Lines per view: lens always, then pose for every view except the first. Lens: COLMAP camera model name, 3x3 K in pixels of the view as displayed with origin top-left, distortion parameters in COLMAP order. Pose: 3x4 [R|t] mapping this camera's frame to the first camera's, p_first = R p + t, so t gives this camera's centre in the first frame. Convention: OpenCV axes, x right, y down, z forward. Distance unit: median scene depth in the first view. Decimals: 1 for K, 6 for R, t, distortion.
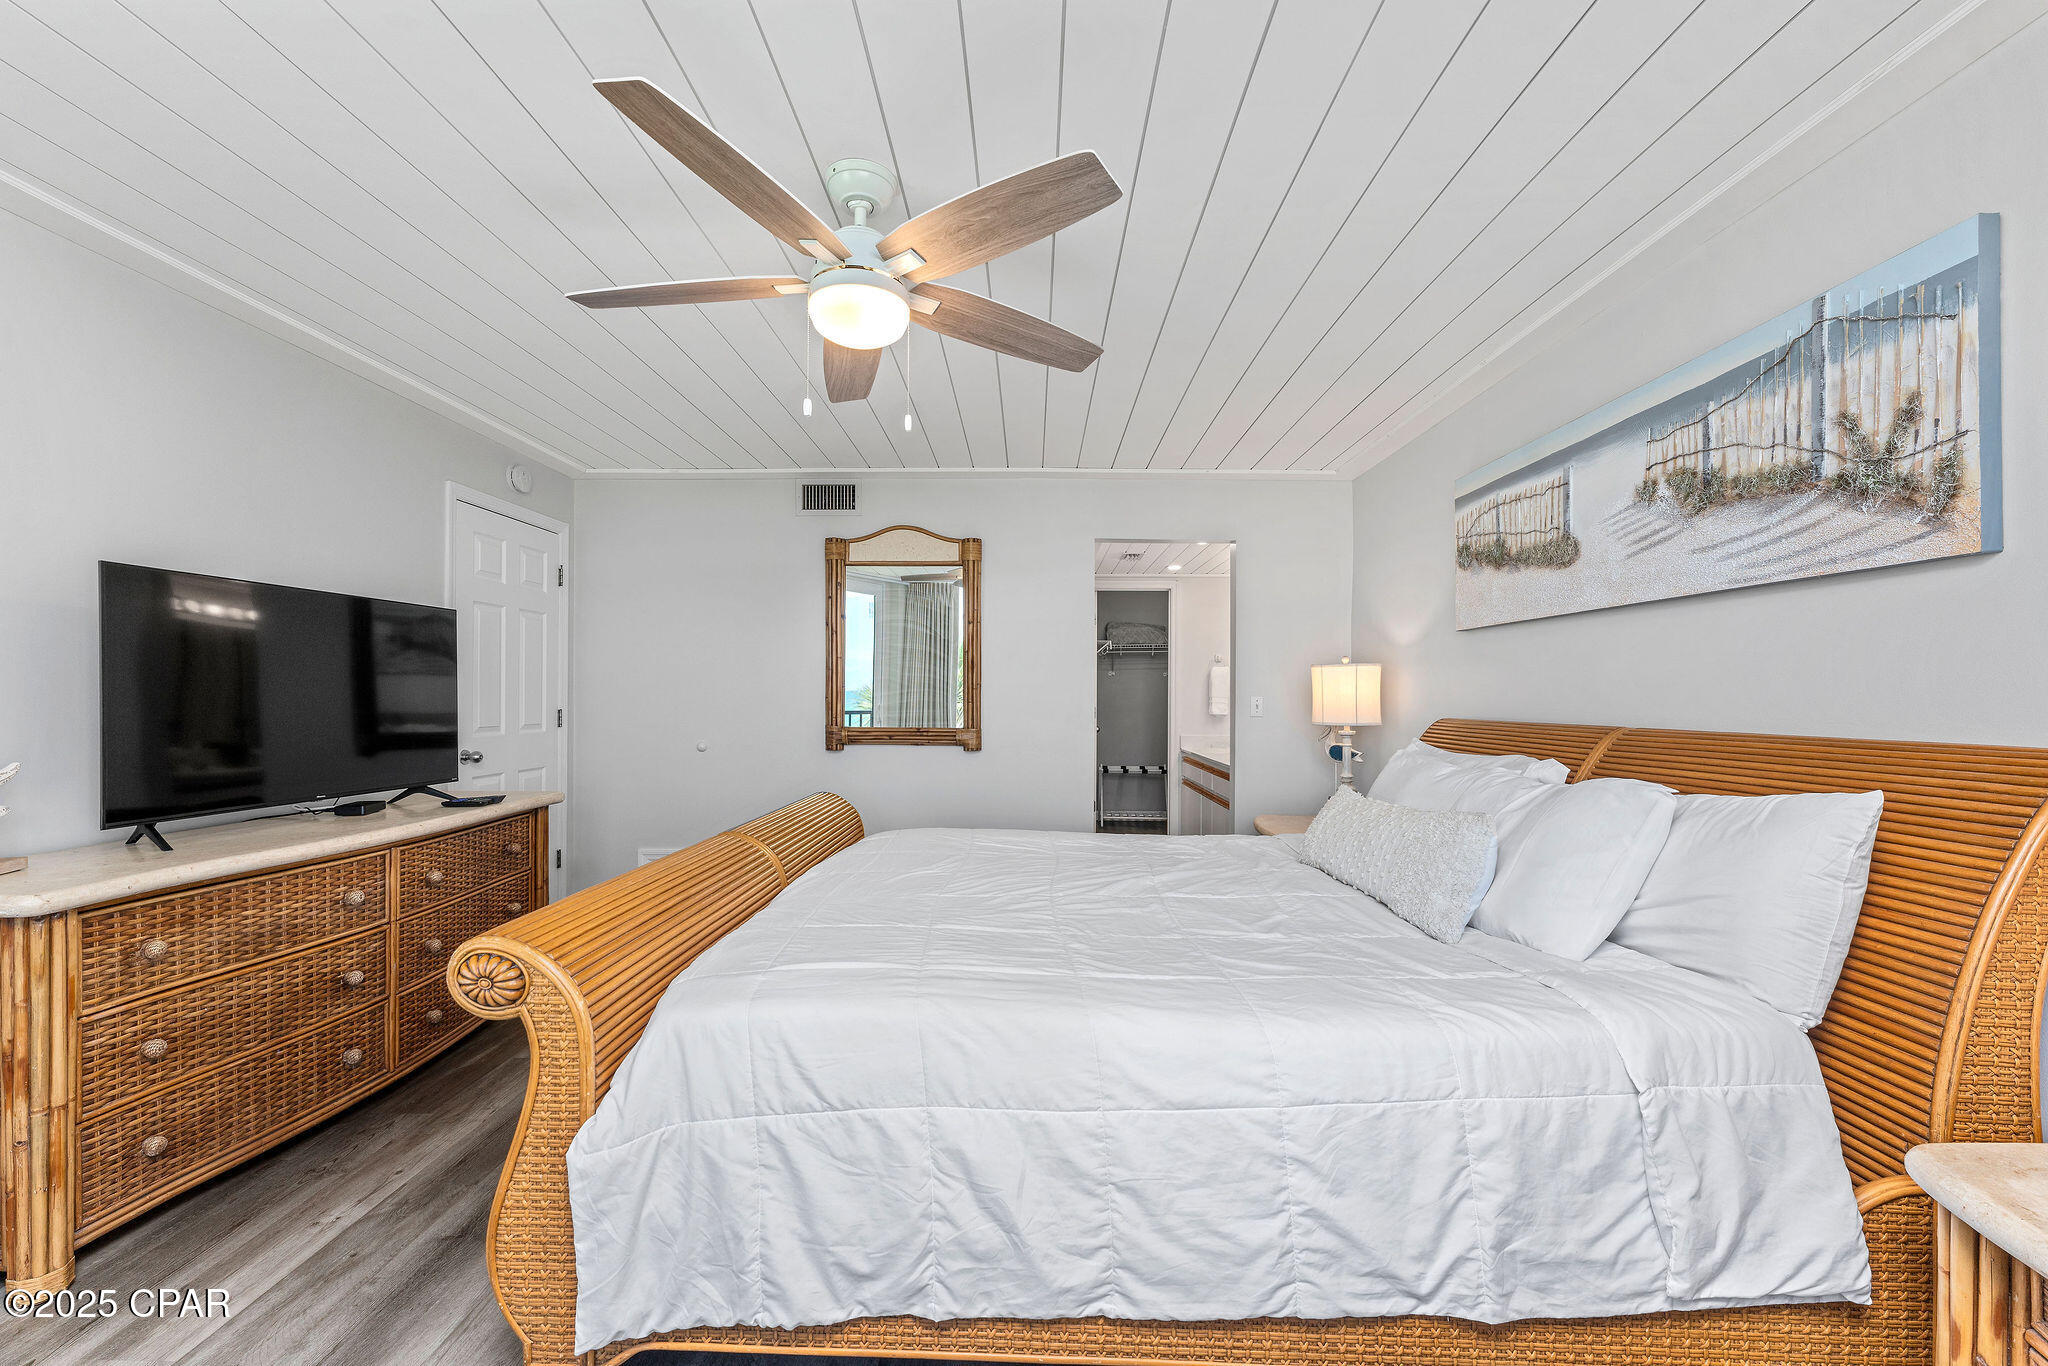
lens RADIAL K [[815.6, 0, 1037.6], [0, 815.6, 692.6], [0, 0, 1]] dist [0.000371, -0.000551]
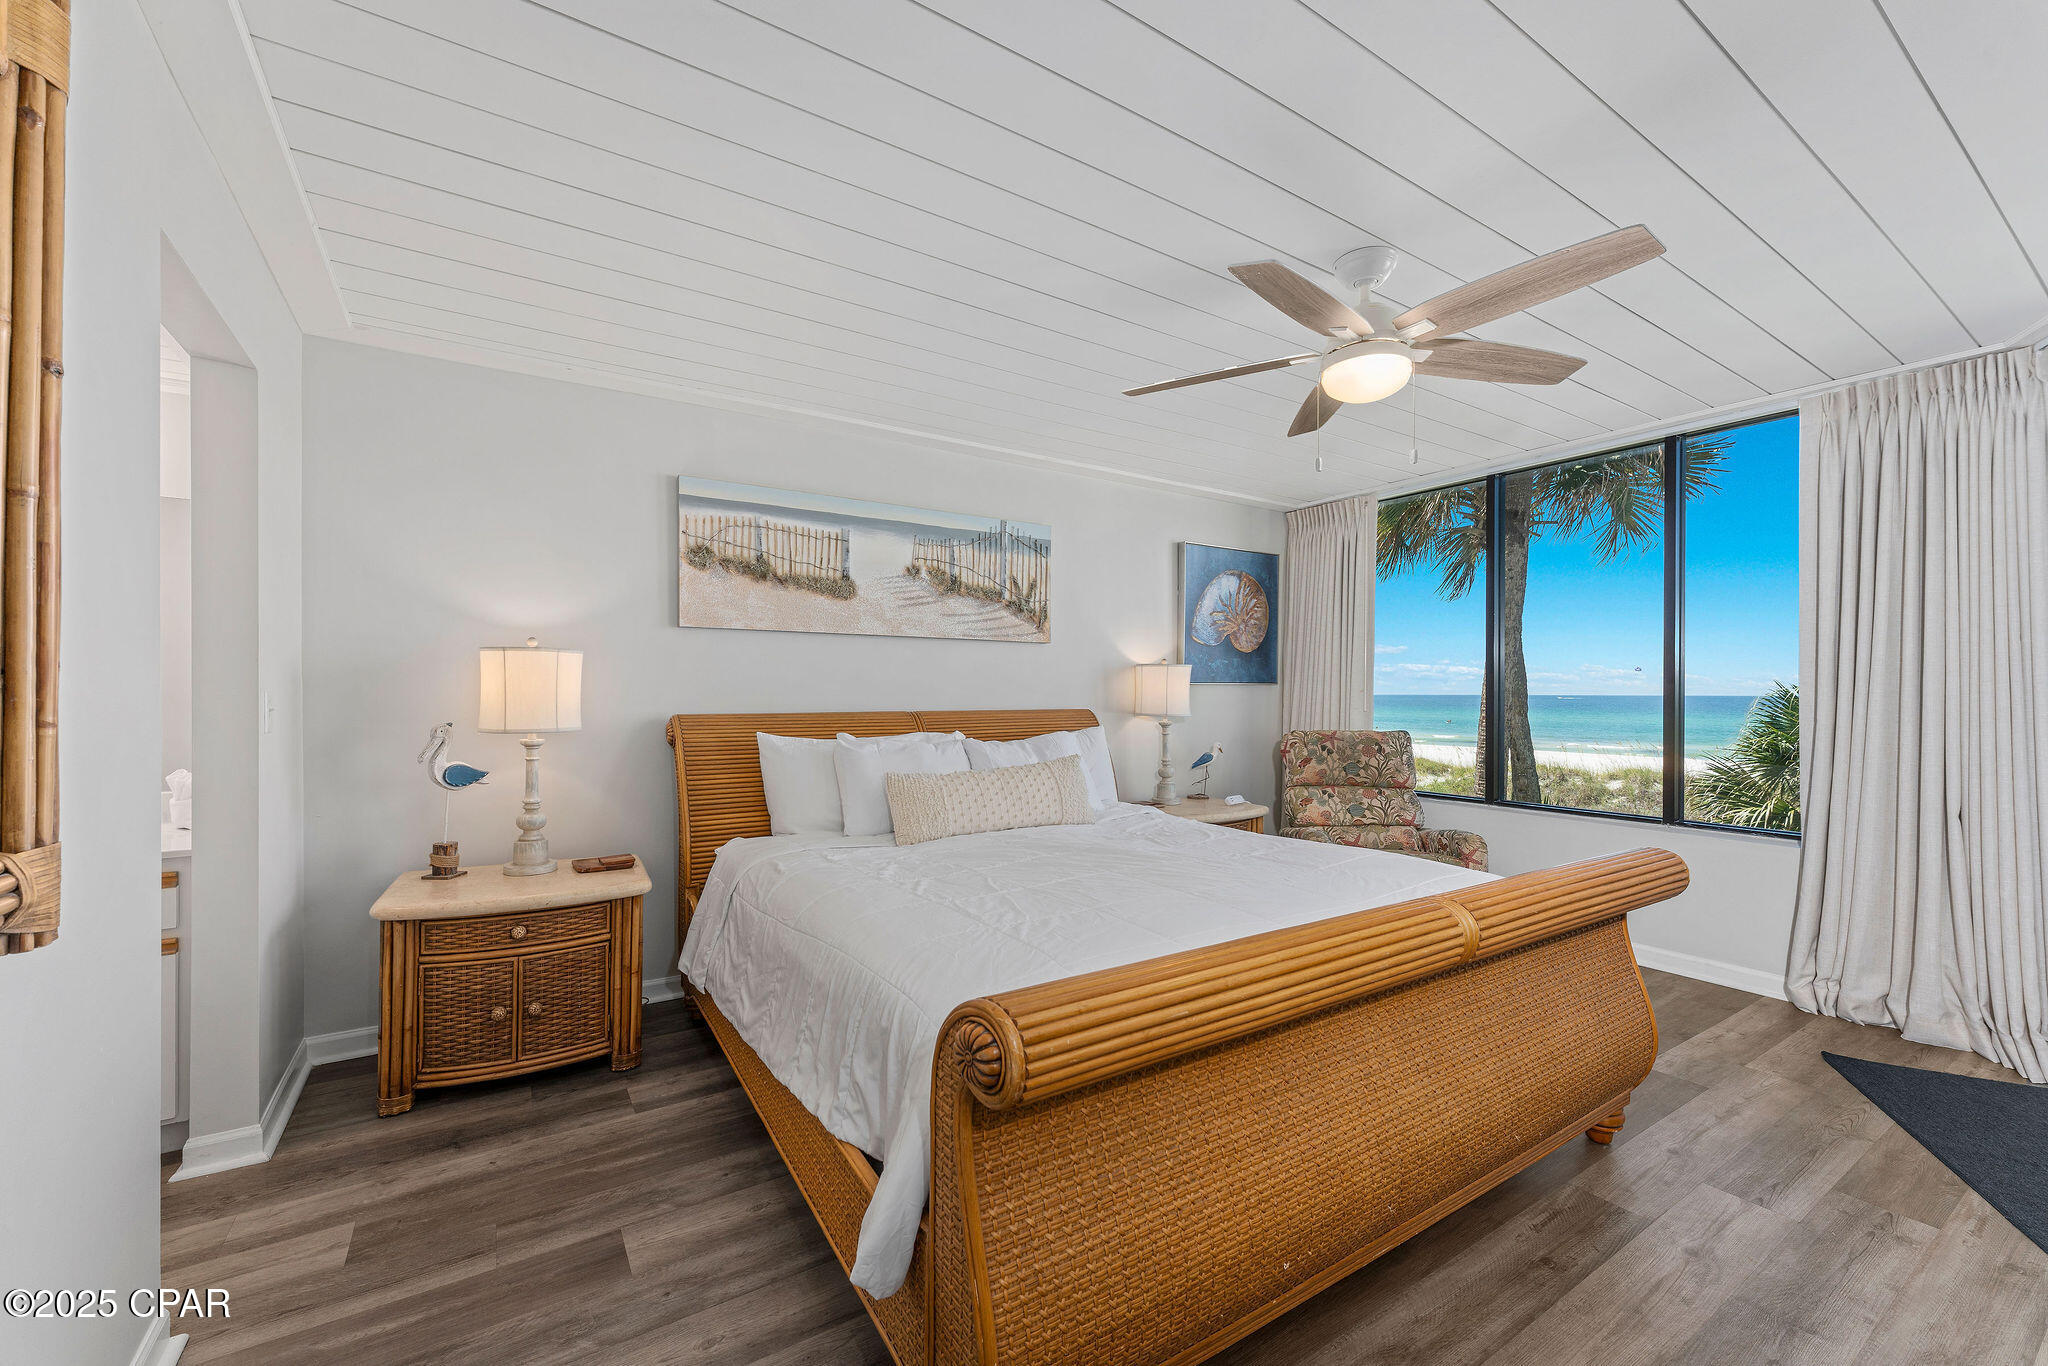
lens RADIAL K [[815.6, 0, 1024.7], [0, 815.6, 689.9], [0, 0, 1]] dist [0.000371, -0.000551]
pose [[-0.527392, 0.000599, 0.849622, -0.997370], [-0.008940, 0.999940, -0.006255, 0.011219], [-0.849575, -0.010894, -0.527355, 2.057746]]
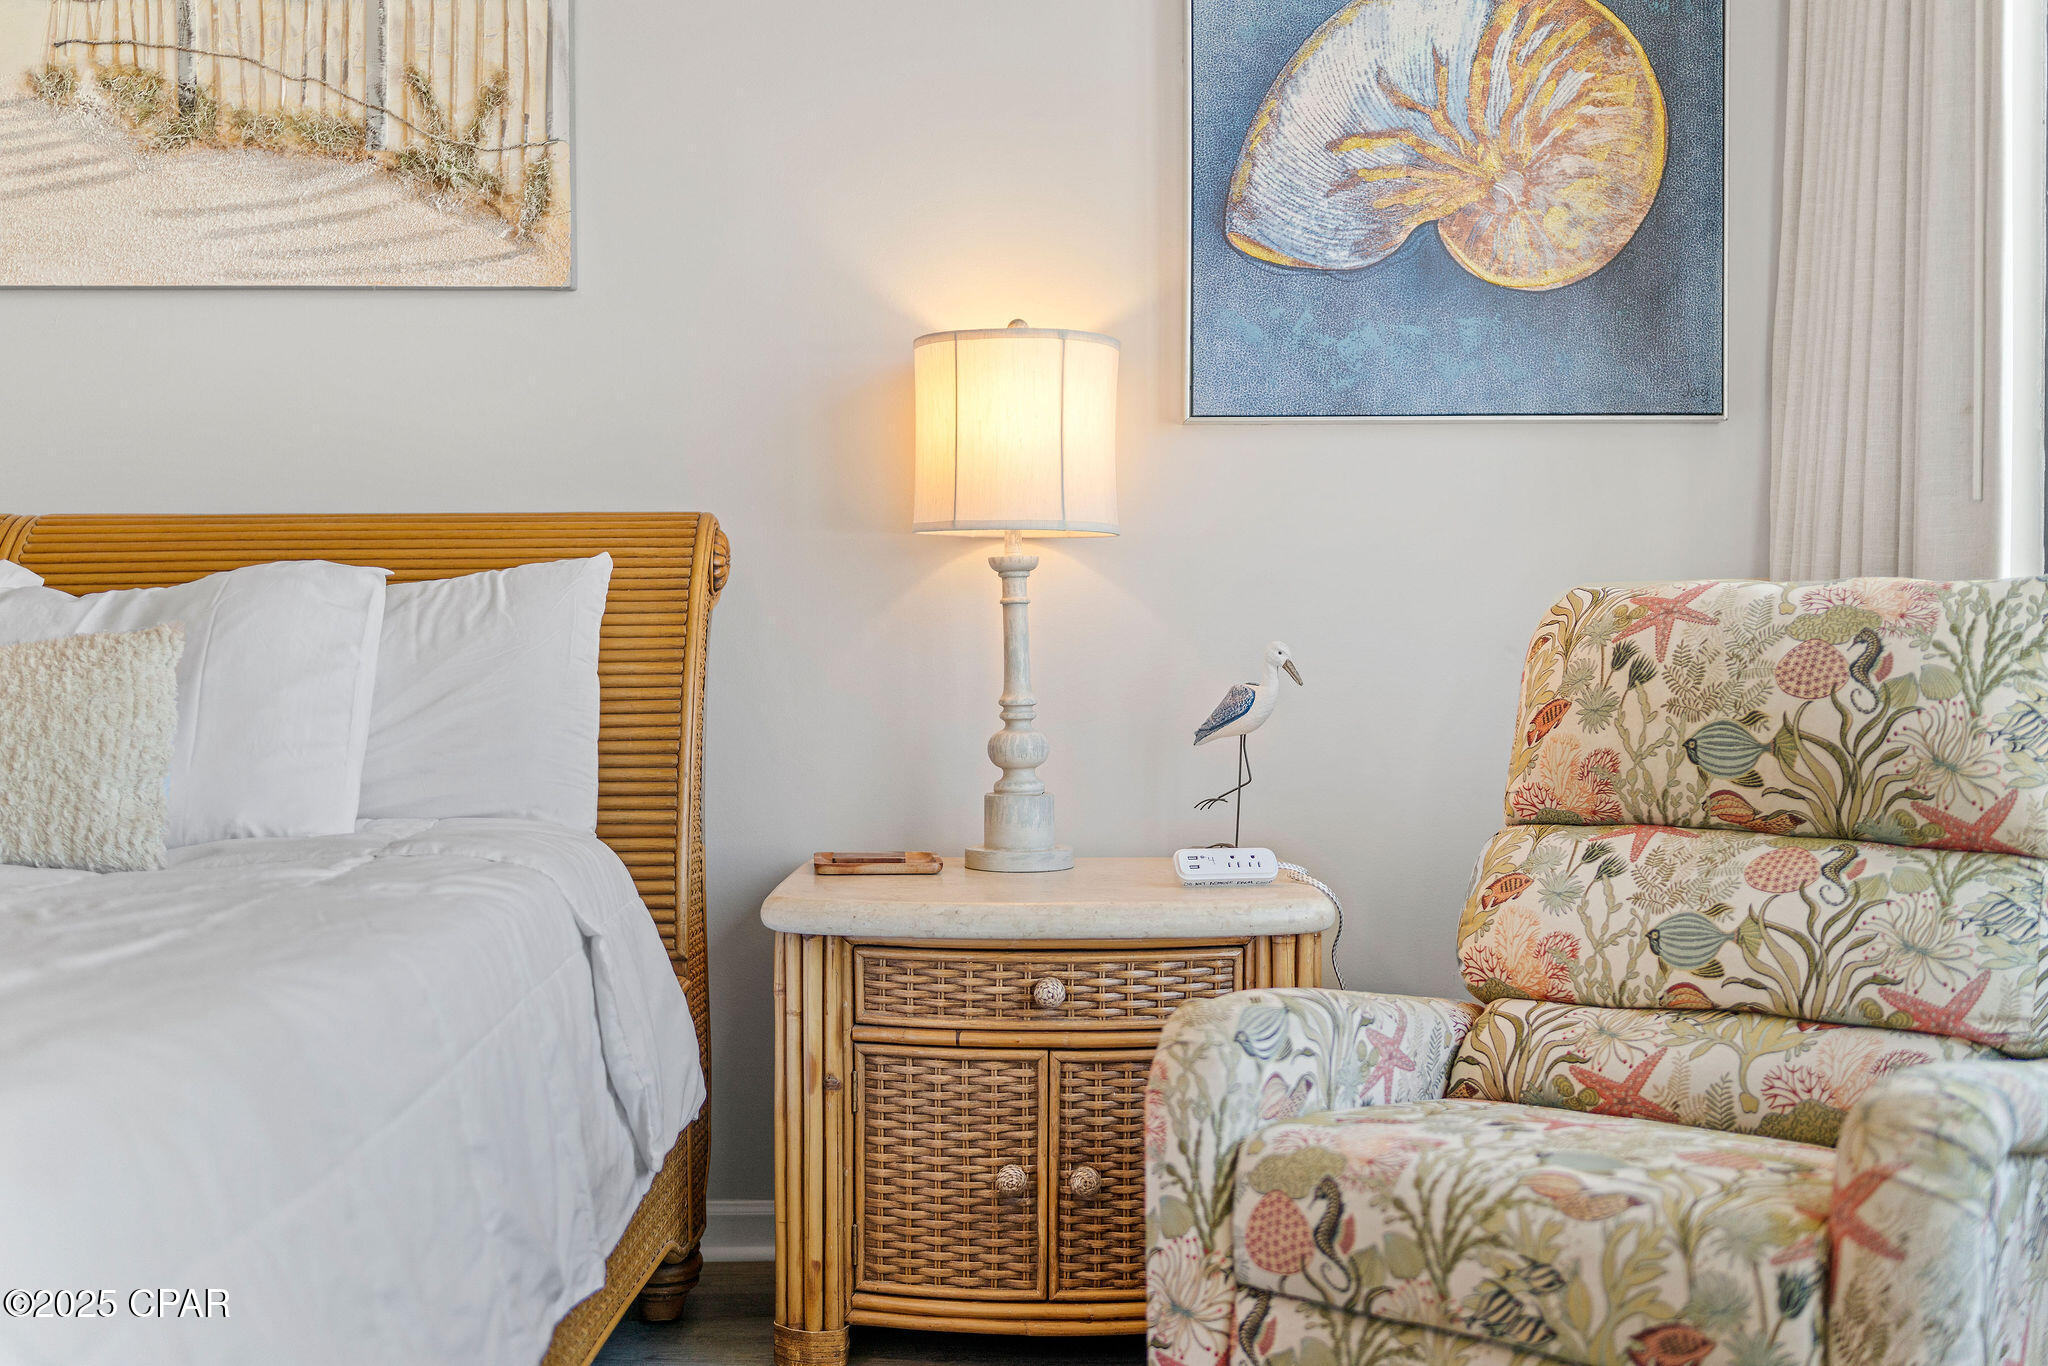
lens RADIAL K [[2129.9, 0, 990.3], [0, 2129.9, 632.2], [0, 0, 1]] dist [-0.004799, 0.000000]
pose [[0.001619, -0.004900, 0.999987, -0.832859], [-0.002145, 0.999986, 0.004903, 0.137667], [-0.999996, -0.002152, 0.001609, 0.441221]]
